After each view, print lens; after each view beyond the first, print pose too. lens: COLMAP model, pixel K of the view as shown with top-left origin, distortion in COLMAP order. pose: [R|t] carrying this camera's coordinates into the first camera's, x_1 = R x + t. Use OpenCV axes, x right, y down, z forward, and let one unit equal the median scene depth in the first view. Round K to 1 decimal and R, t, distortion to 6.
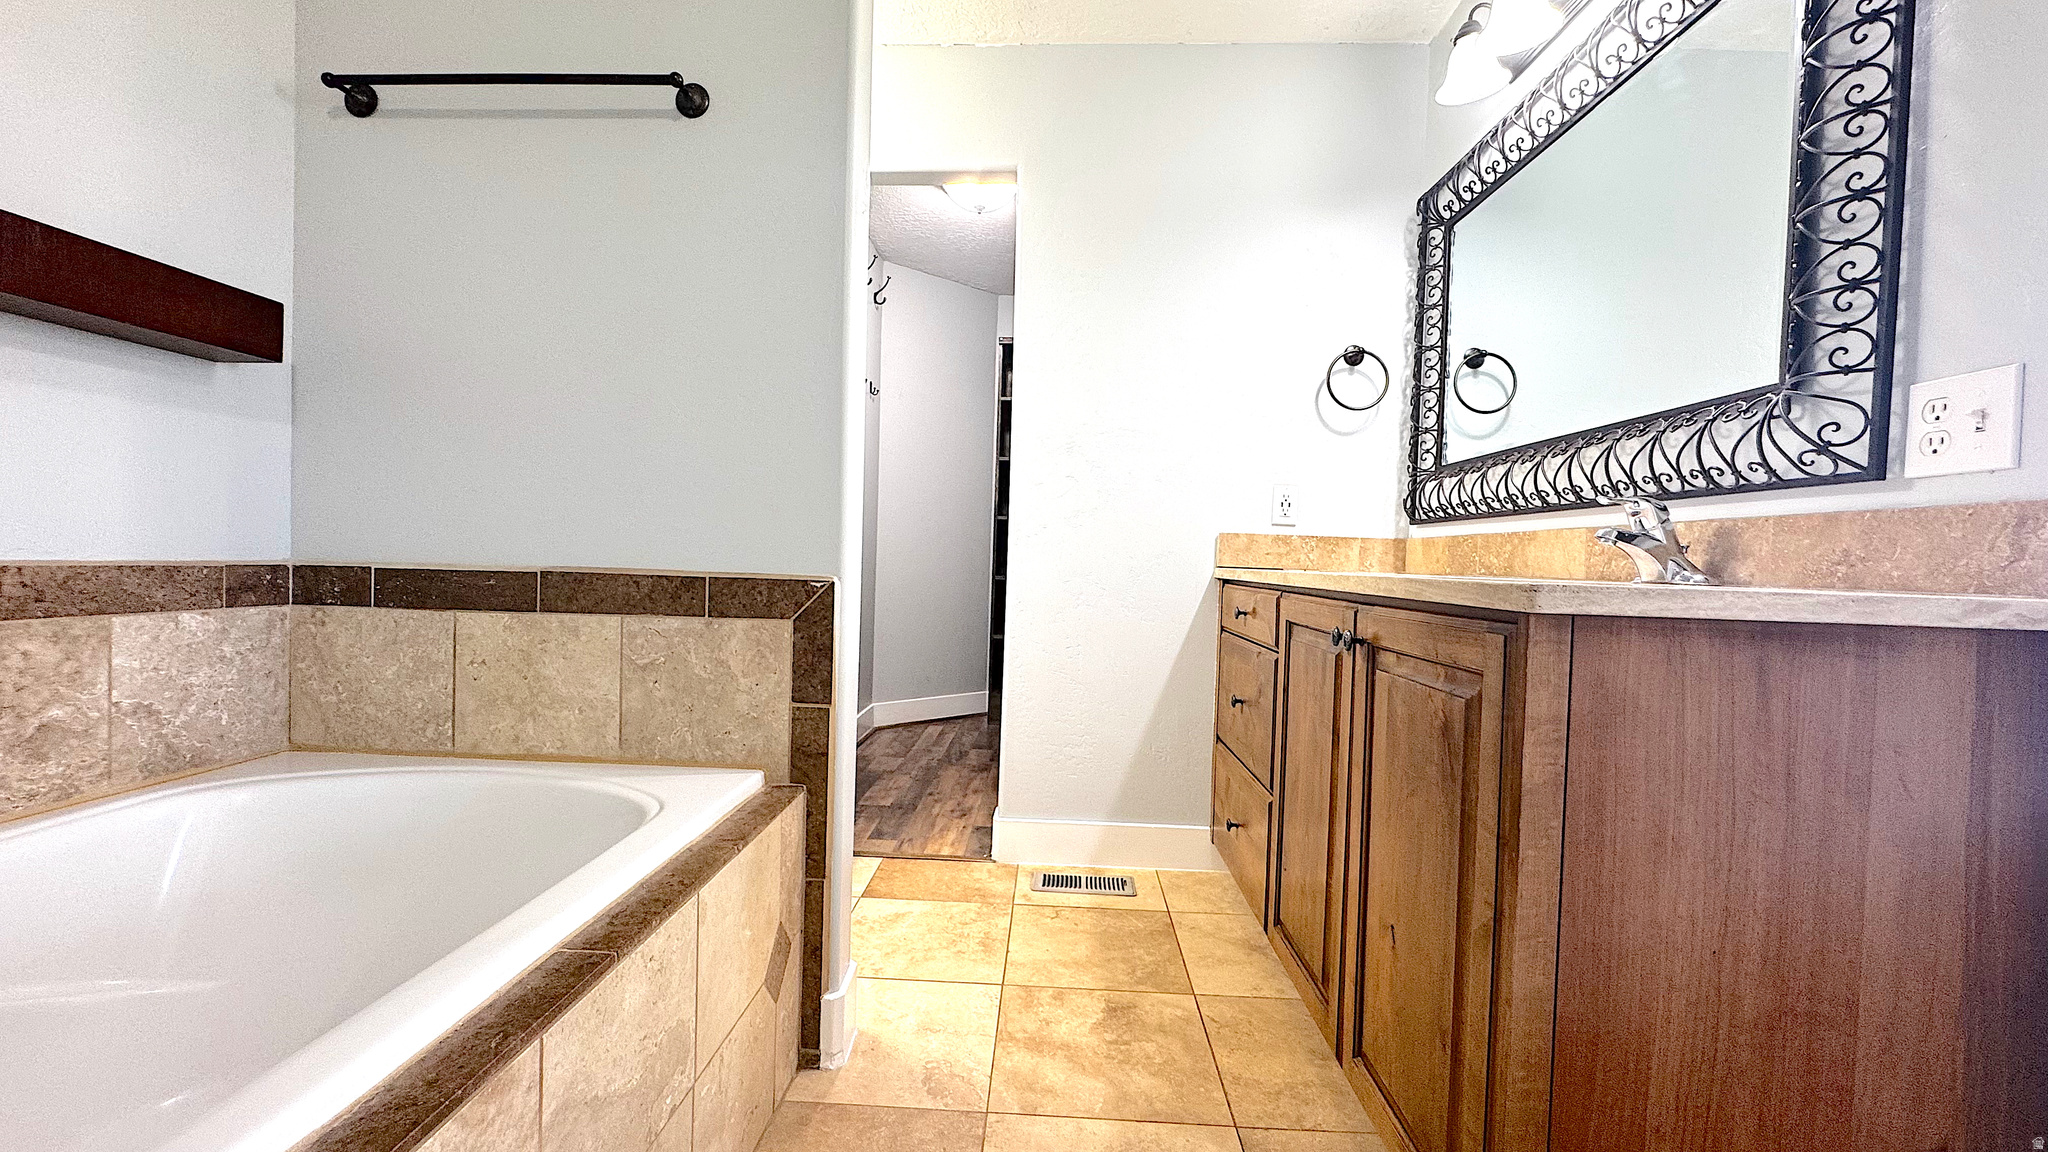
lens RADIAL K [[819.2, 0, 1023.5], [0, 819.2, 574.3], [0, 0, 1]] dist [-0.001083, -0.000323]
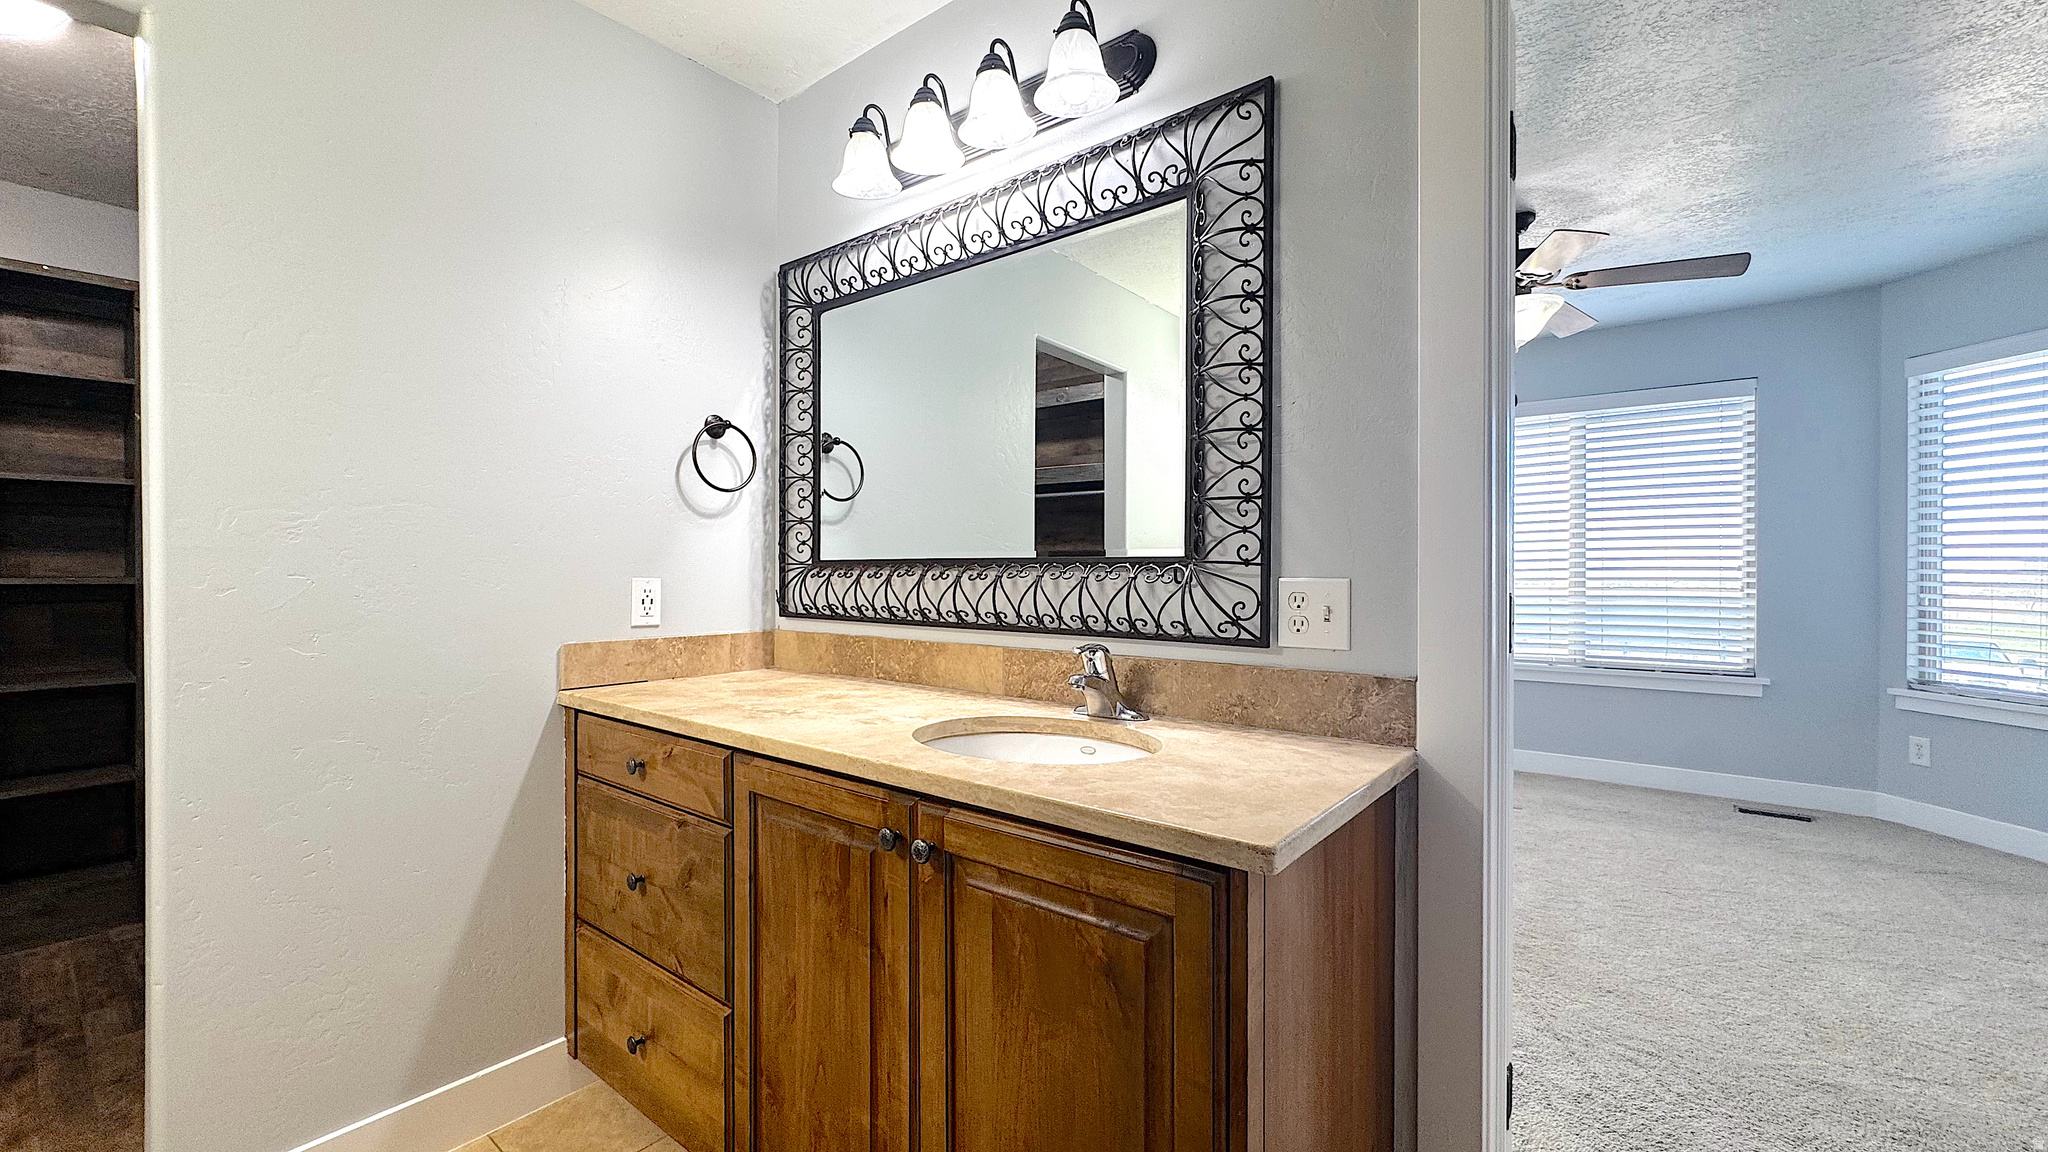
lens RADIAL K [[819.2, 0, 1022.9], [0, 819.2, 579.8], [0, 0, 1]] dist [-0.001083, -0.000323]
pose [[0.594666, -0.039176, 0.803018, -0.145593], [0.034370, 0.999138, 0.023292, -0.149817], [-0.803238, 0.013749, 0.595500, 0.288030]]
